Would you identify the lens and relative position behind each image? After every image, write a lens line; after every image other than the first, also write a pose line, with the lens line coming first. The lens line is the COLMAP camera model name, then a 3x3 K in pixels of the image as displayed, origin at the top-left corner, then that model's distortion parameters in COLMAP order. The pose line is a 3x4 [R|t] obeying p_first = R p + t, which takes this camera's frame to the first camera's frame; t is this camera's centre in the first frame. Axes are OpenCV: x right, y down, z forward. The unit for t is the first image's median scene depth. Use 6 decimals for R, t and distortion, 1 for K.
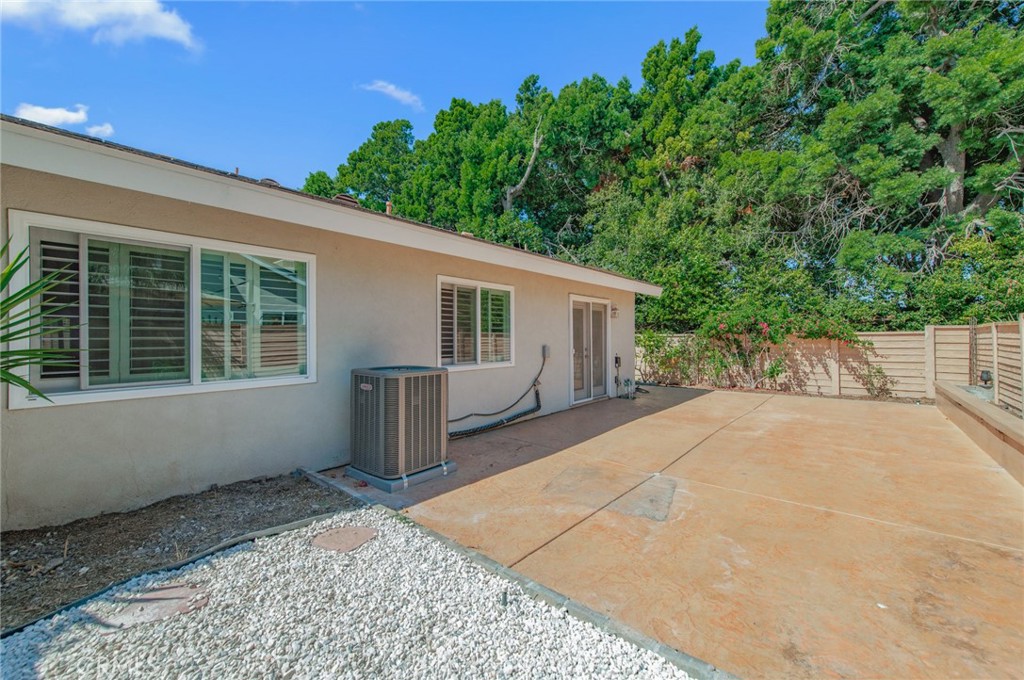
lens RADIAL K [[404.7, 0, 513.0], [0, 404.7, 338.7], [0, 0, 1]] dist [0.014471, -0.003815]
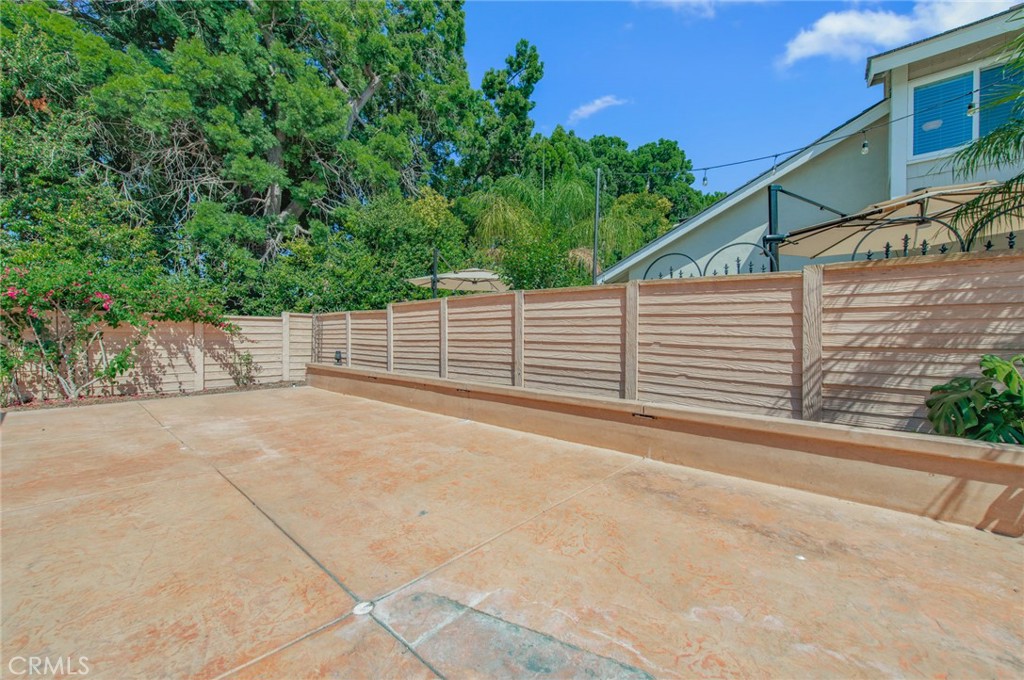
lens RADIAL K [[404.7, 0, 509.9], [0, 404.7, 336.3], [0, 0, 1]] dist [0.014471, -0.003815]
pose [[0.012592, 0.005176, 0.999907, -0.022438], [-0.008933, 0.999947, -0.005064, 0.029094], [-0.999881, -0.008868, 0.012638, 0.385324]]
